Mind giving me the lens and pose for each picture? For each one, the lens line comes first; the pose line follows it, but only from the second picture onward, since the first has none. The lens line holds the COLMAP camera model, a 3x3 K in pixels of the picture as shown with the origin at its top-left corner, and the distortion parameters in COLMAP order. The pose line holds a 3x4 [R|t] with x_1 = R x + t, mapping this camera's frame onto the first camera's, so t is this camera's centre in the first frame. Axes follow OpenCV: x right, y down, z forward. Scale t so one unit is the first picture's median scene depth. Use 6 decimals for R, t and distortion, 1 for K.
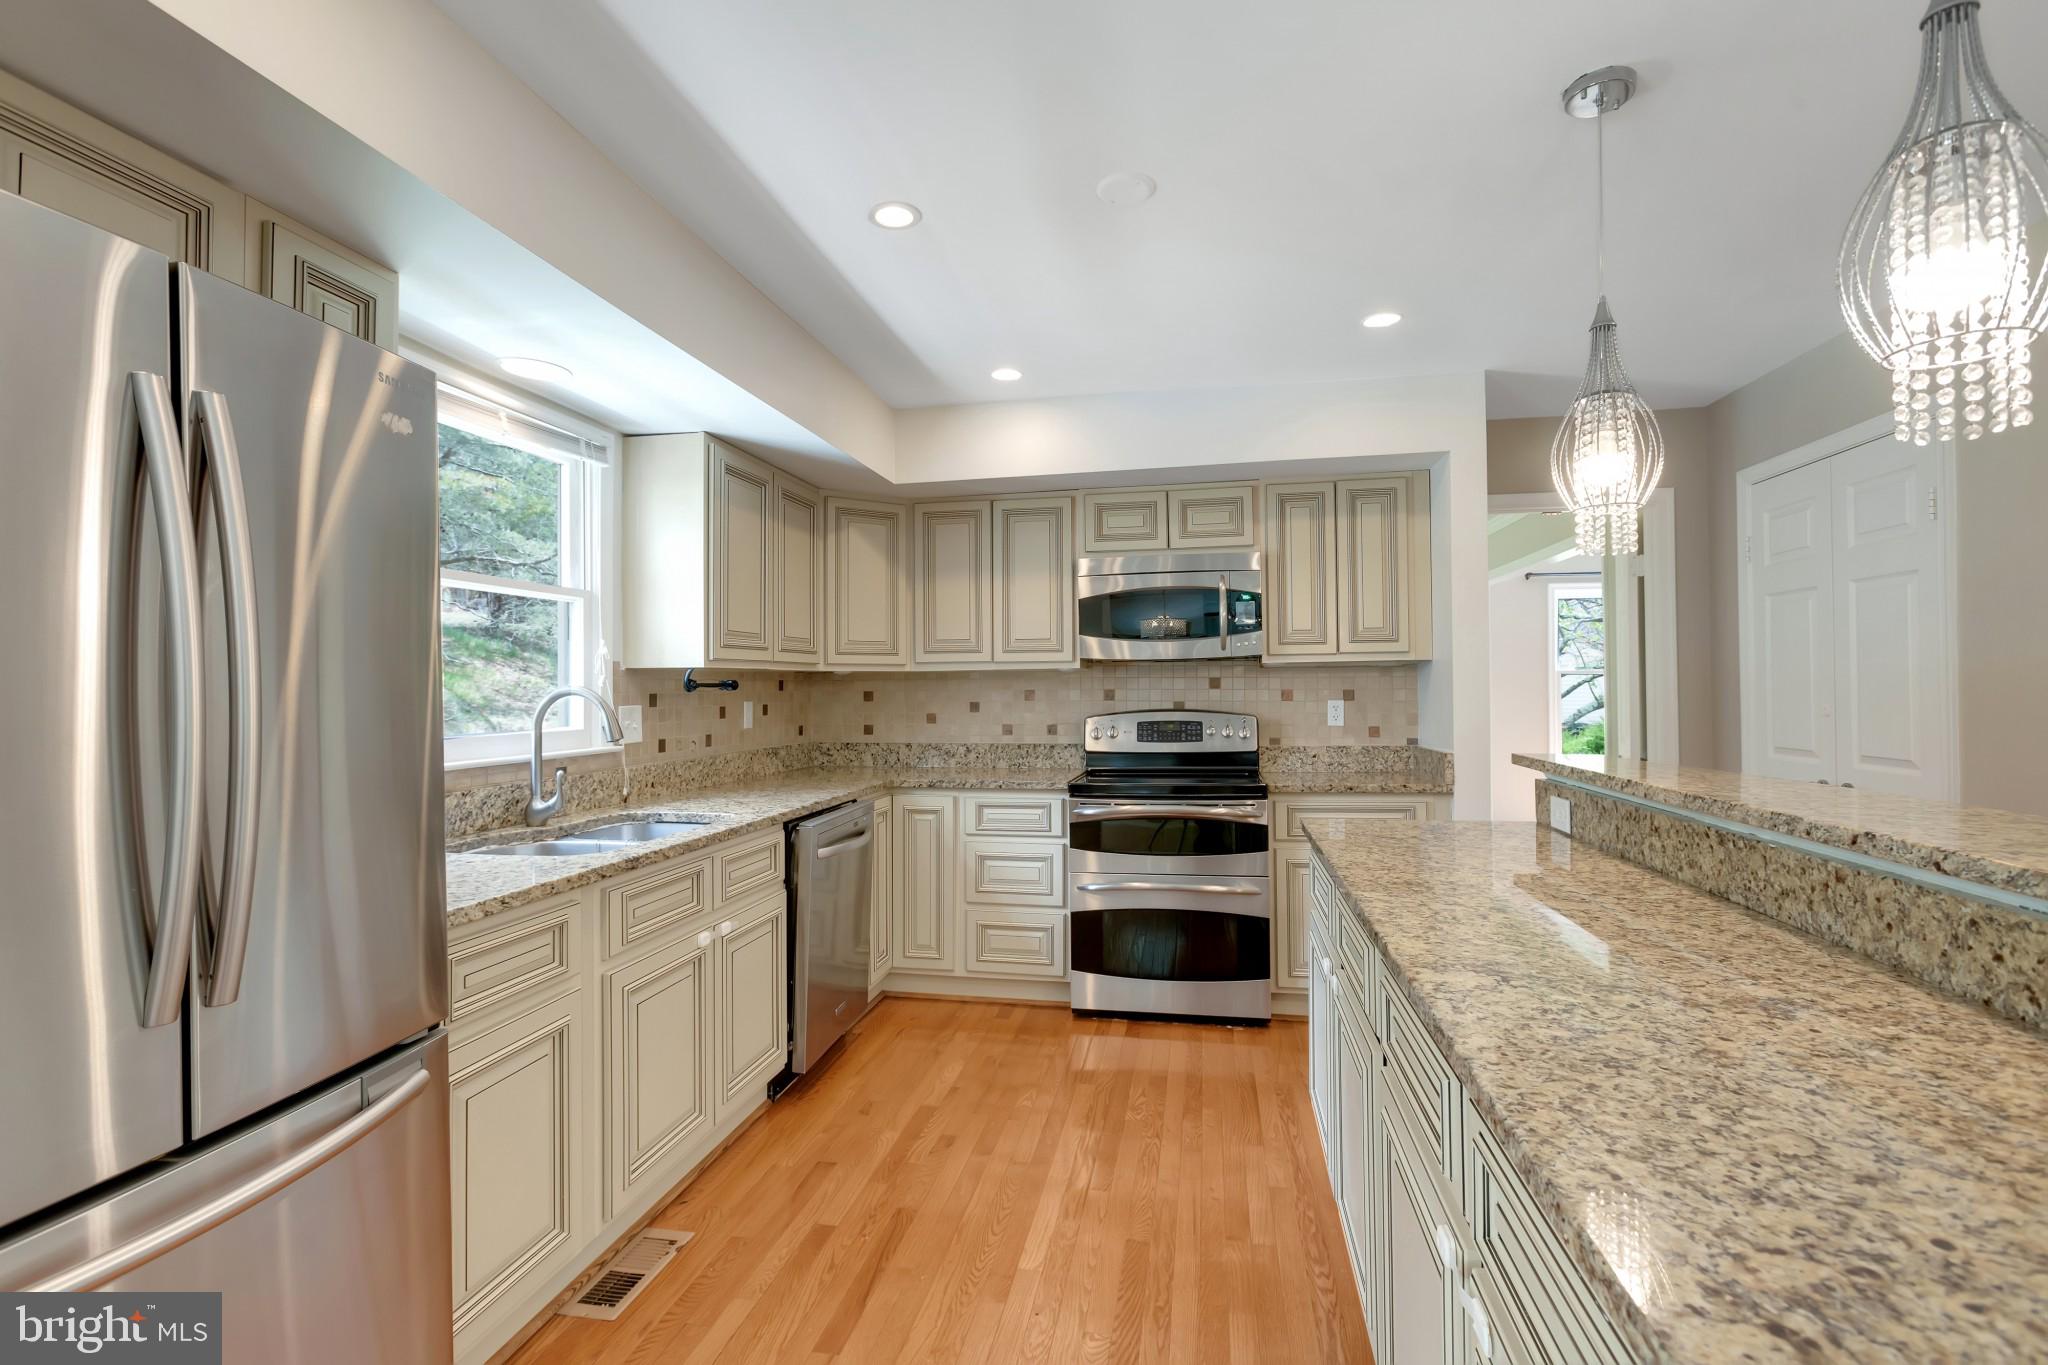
lens RADIAL K [[928.0, 0, 1021.4], [0, 928.0, 676.7], [0, 0, 1]] dist [-0.014482, 0.005542]
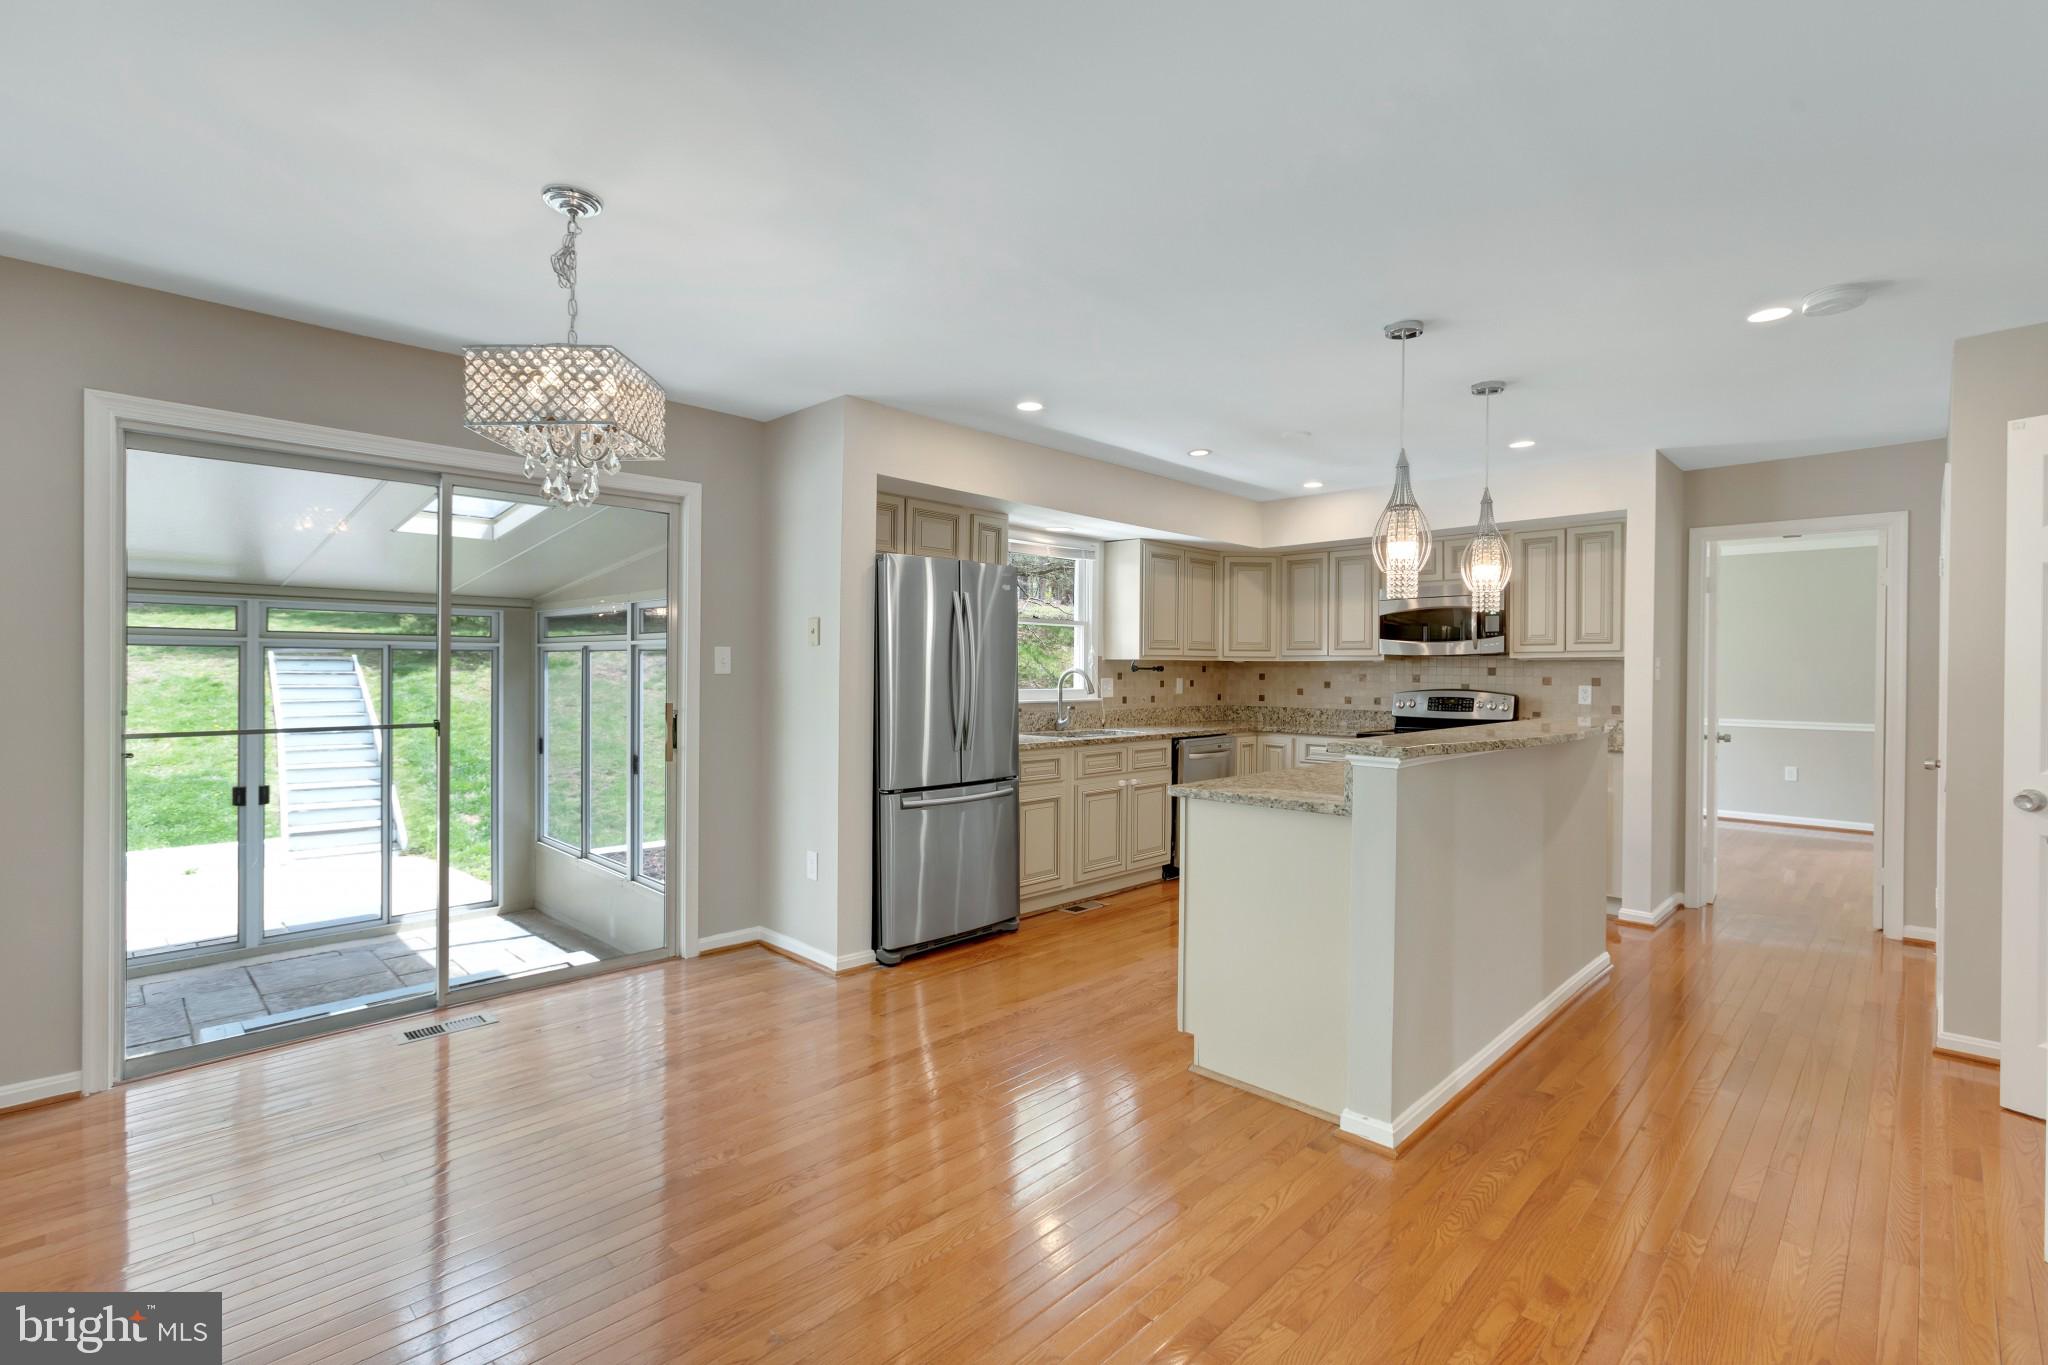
lens RADIAL K [[928.0, 0, 1024.7], [0, 928.0, 677.4], [0, 0, 1]] dist [-0.014482, 0.005542]
pose [[0.833741, 0.018697, -0.551839, 0.478838], [-0.006984, 0.999704, 0.023319, -0.014522], [0.552111, -0.015588, 0.833625, -0.684004]]
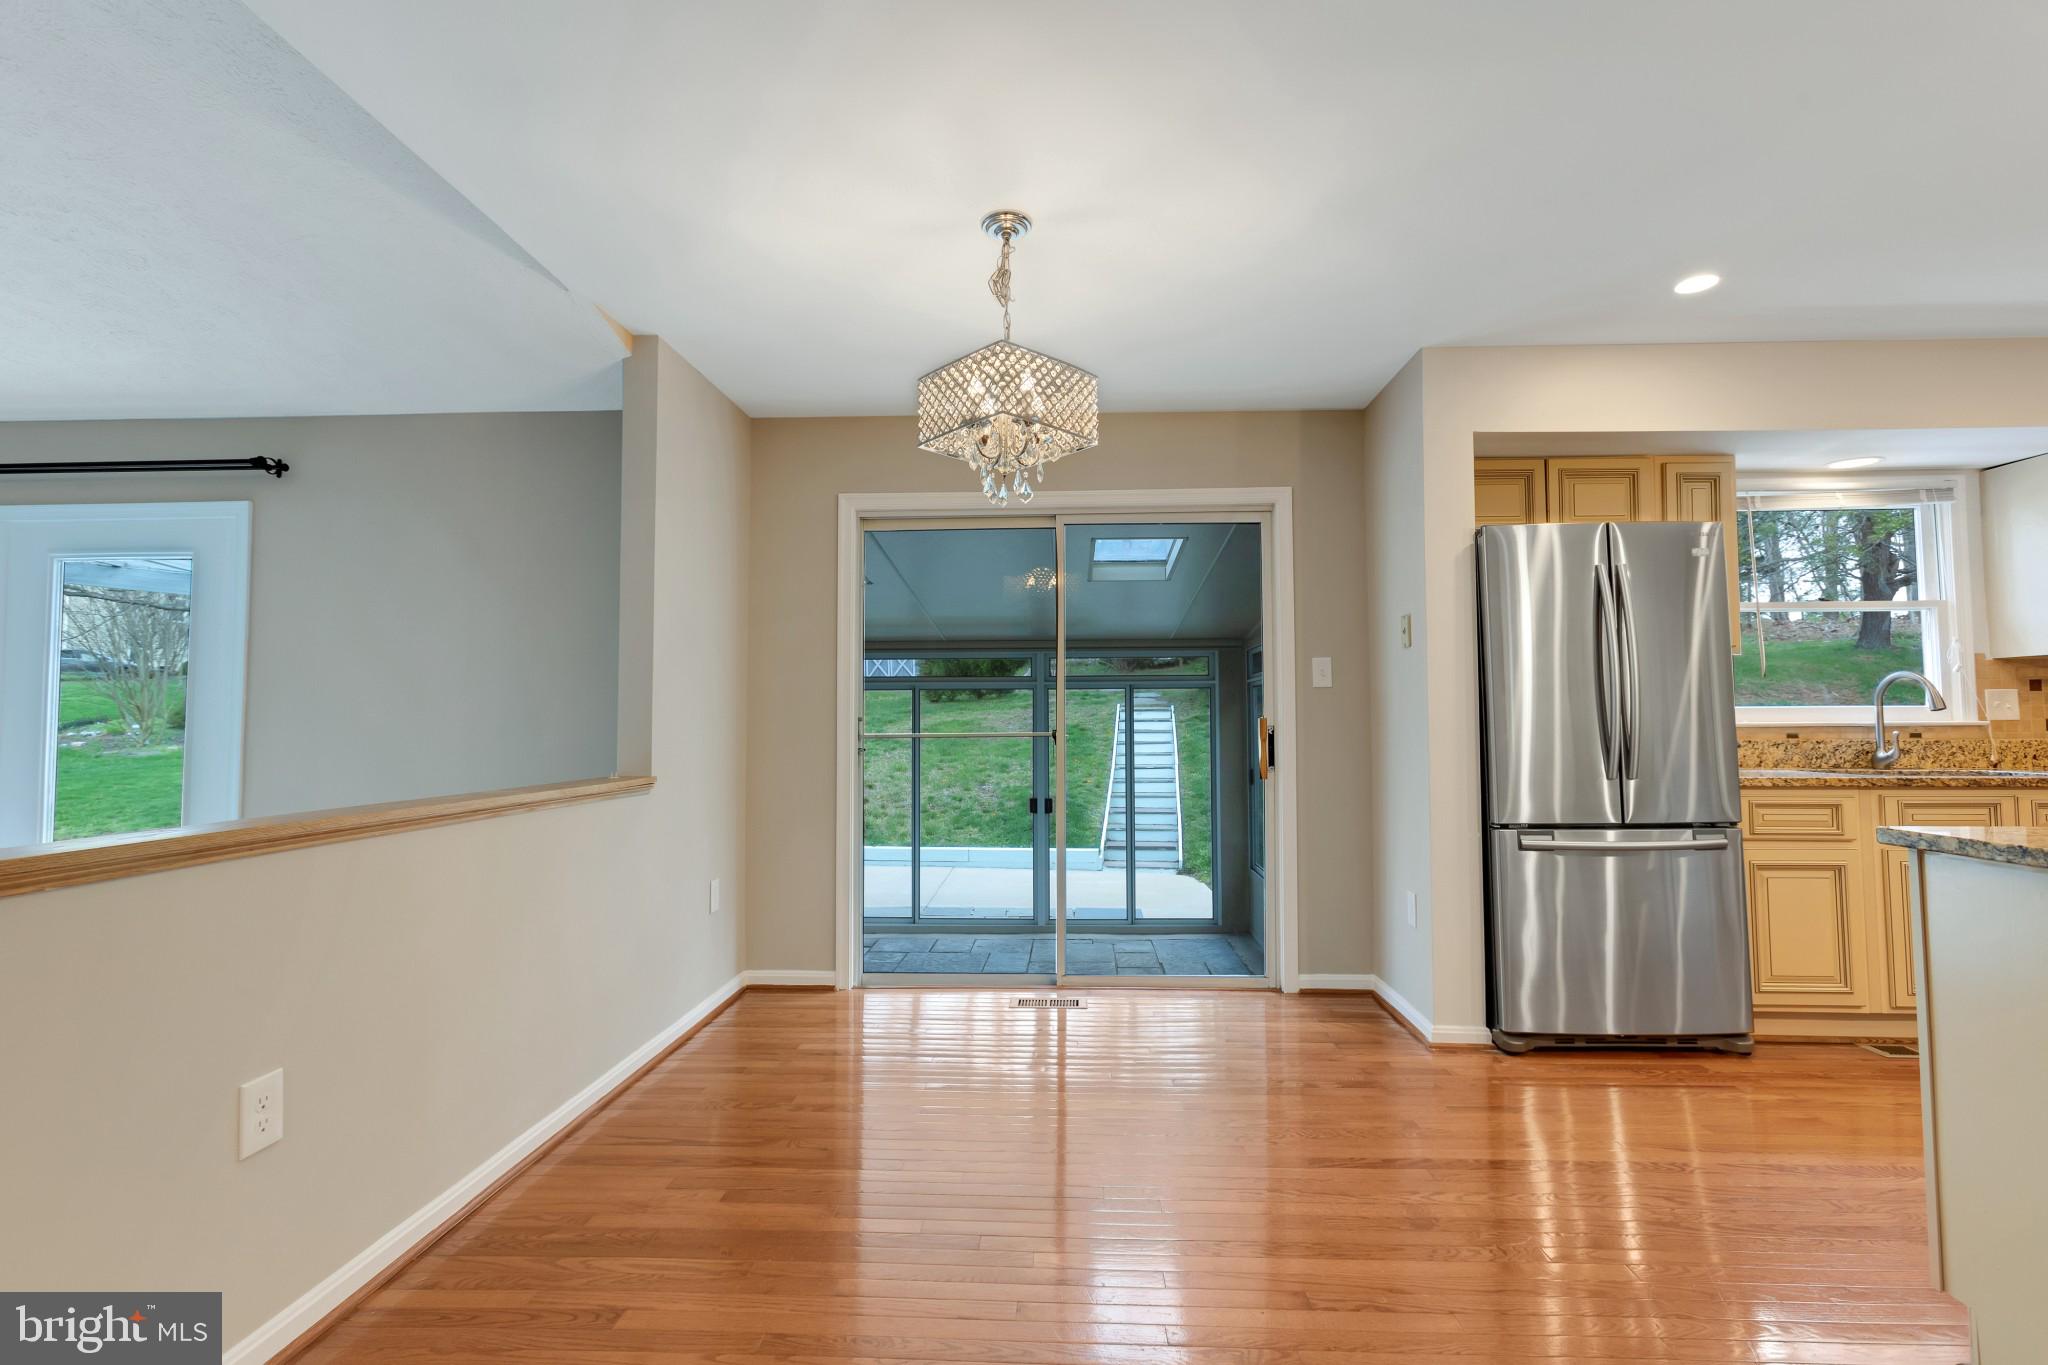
lens RADIAL K [[928.0, 0, 1028.5], [0, 928.0, 675.6], [0, 0, 1]] dist [-0.014482, 0.005542]
pose [[0.143083, -0.046054, -0.988639, 0.535991], [0.015044, 0.998903, -0.044355, 0.043831], [0.989596, -0.008527, 0.143619, -0.395651]]
